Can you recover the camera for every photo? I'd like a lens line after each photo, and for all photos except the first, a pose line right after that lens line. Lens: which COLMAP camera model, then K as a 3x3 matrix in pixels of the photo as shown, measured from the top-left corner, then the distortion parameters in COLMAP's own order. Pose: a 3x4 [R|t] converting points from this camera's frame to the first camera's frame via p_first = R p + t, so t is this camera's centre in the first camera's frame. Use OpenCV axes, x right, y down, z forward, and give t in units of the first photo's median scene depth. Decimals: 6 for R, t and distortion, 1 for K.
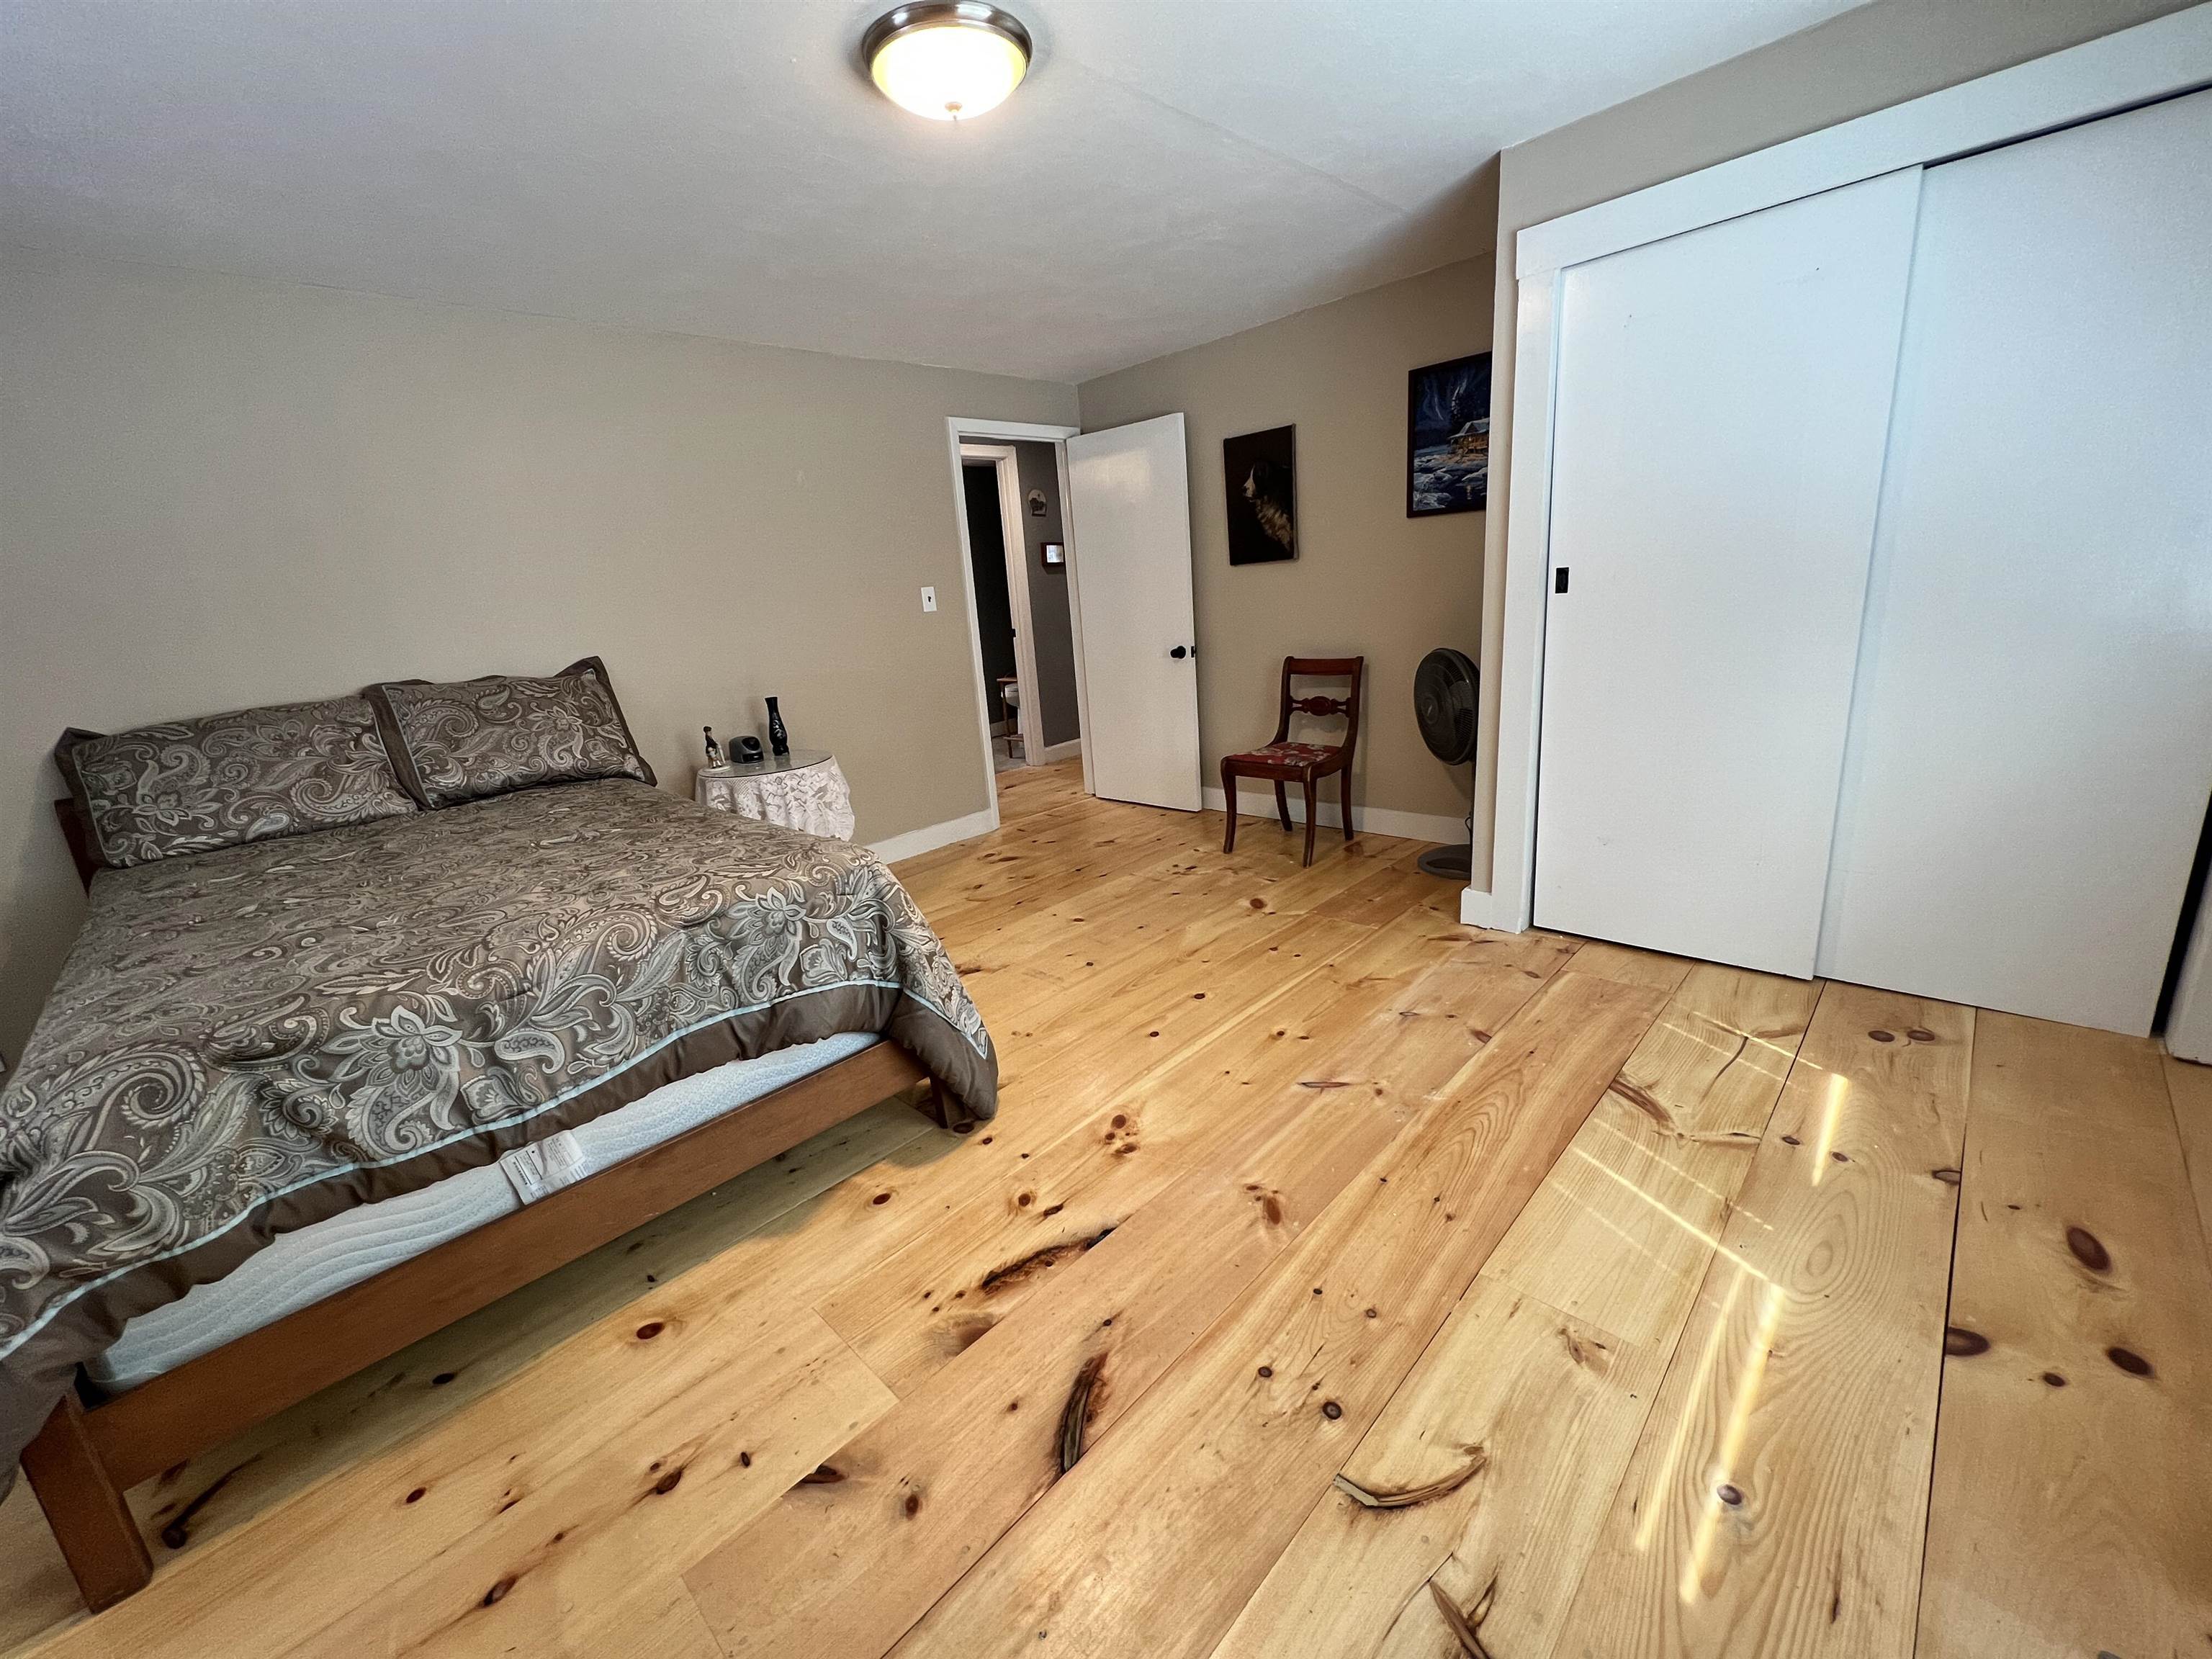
lens RADIAL K [[888.2, 0, 1106.0], [0, 888.2, 829.5], [0, 0, 1]] dist [0.000266, 0.000007]
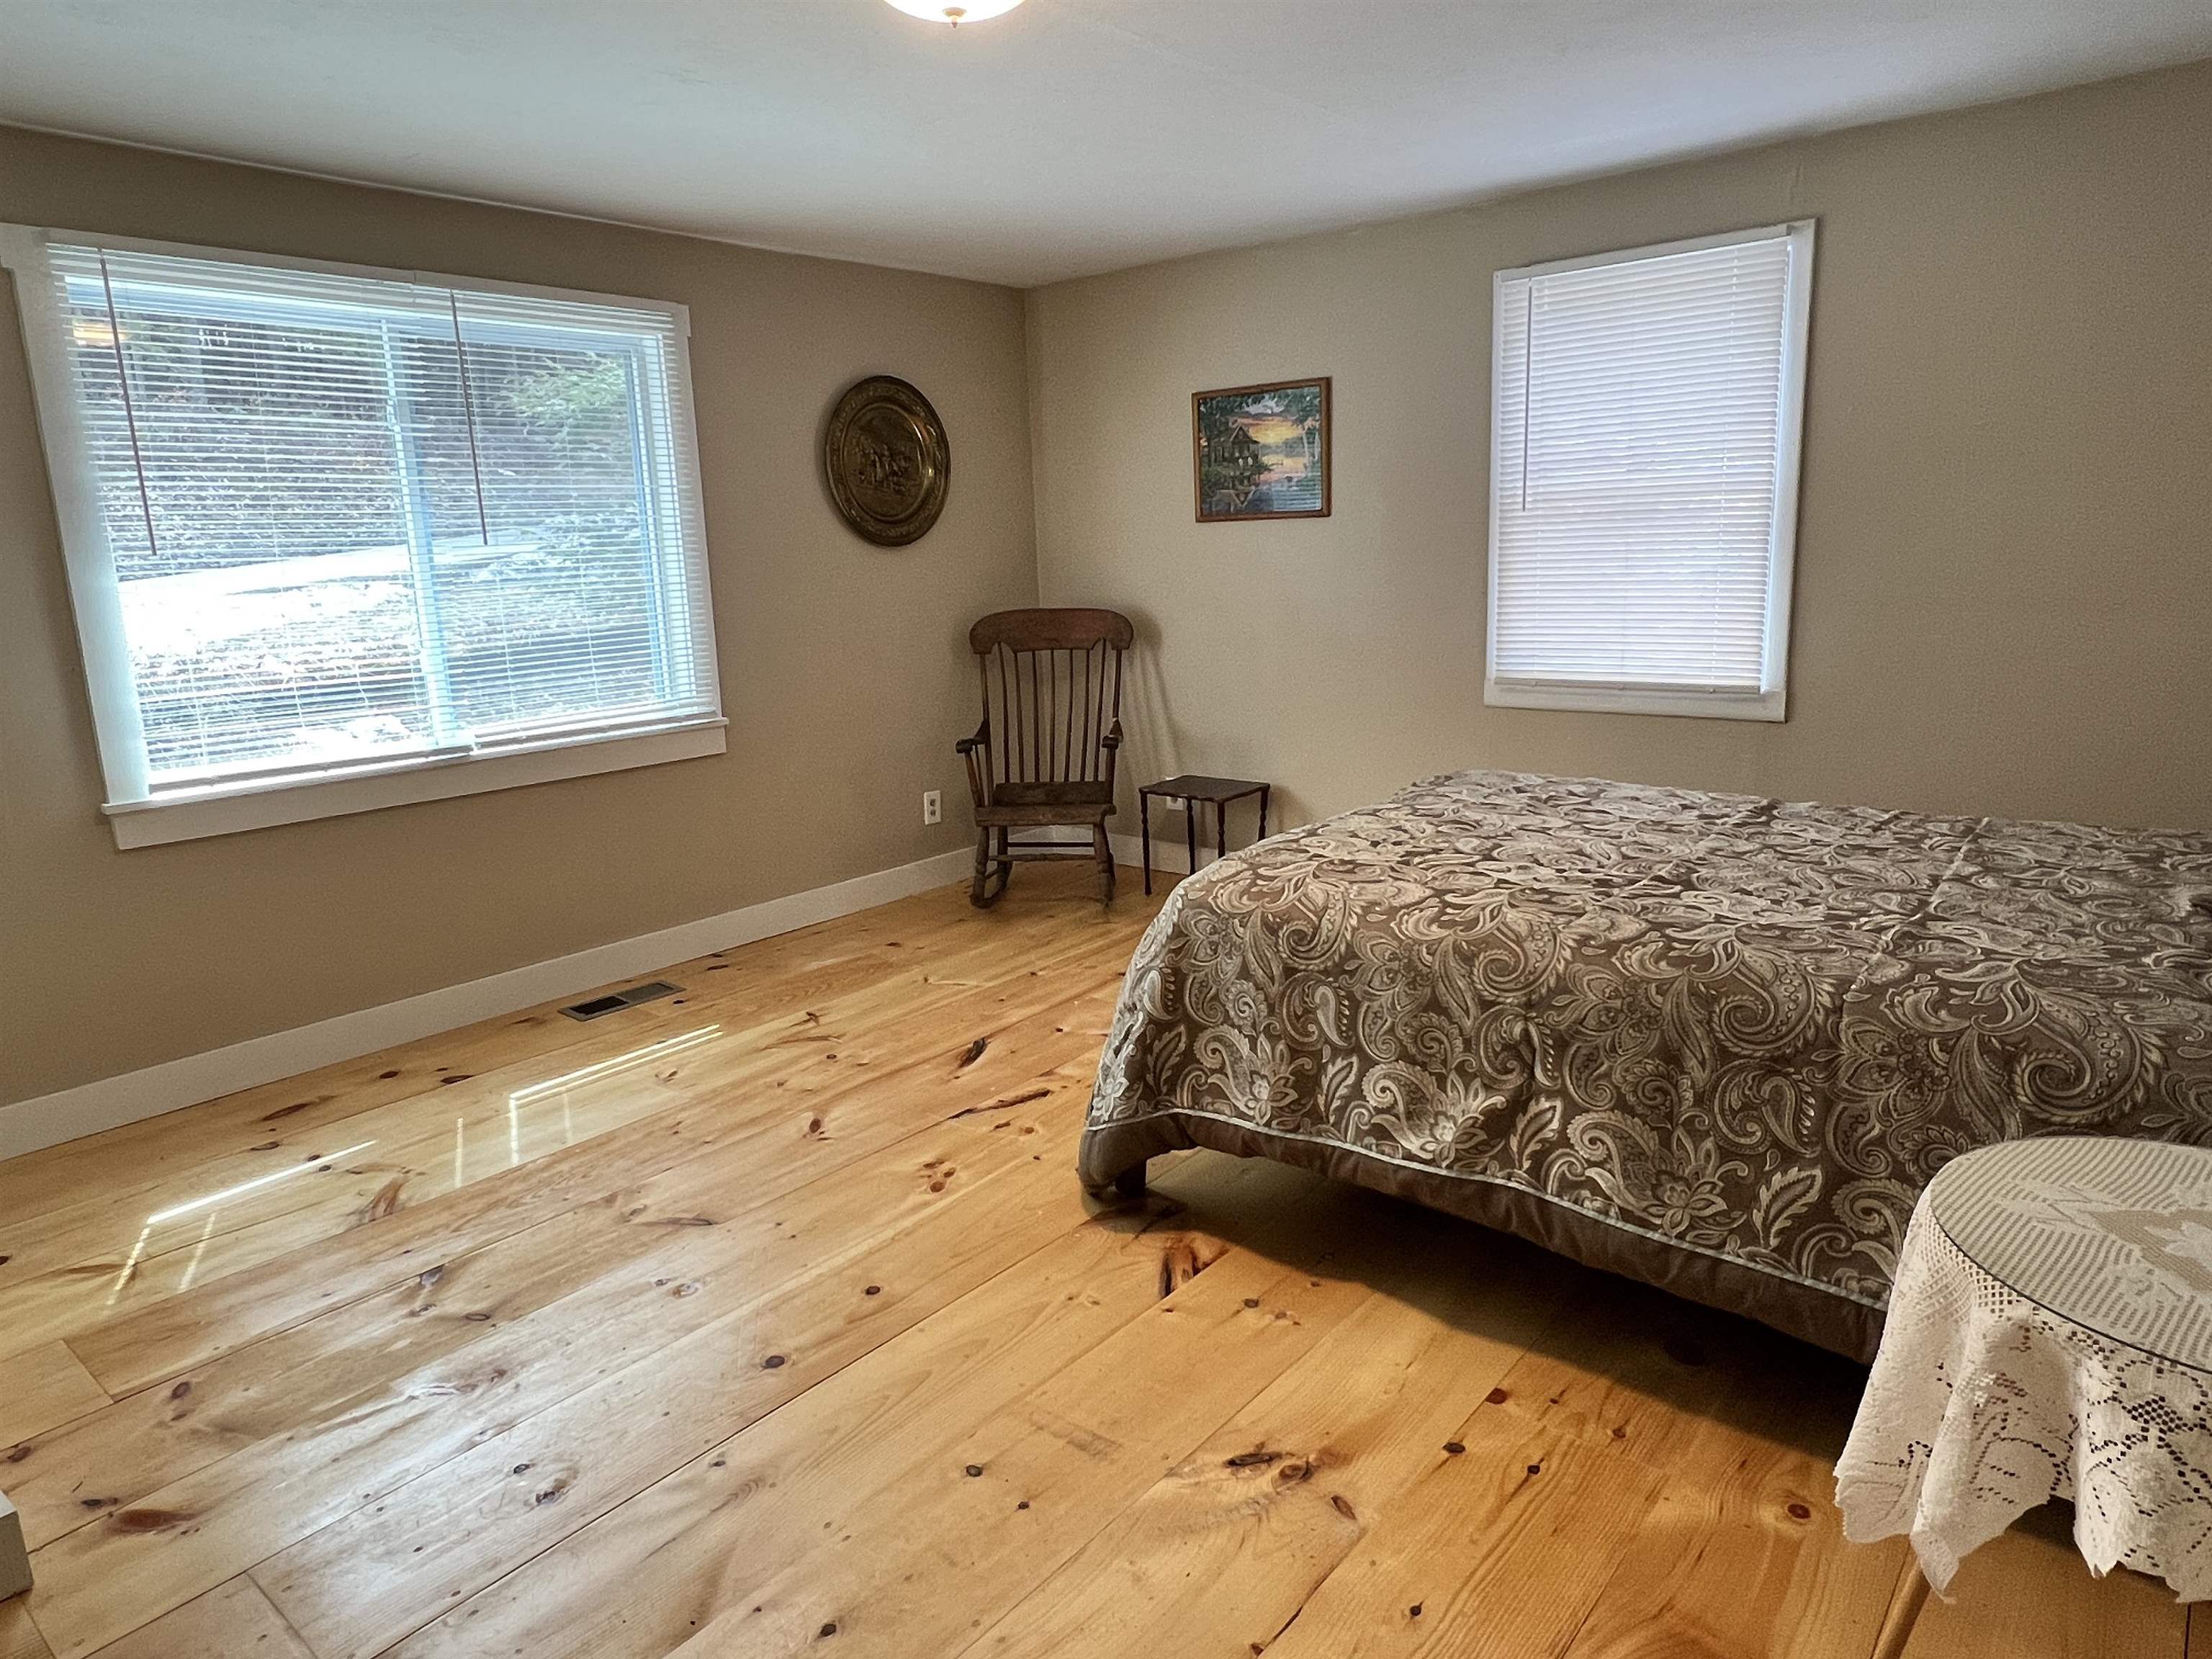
lens RADIAL K [[1384.6, 0, 1106.0], [0, 1384.6, 829.5], [0, 0, 1]] dist [0.001074, 0.000150]
pose [[-0.989385, 0.126237, -0.071979, -0.112011], [0.079646, 0.885374, 0.458006, -0.720616], [0.121546, 0.447411, -0.886030, 2.427052]]
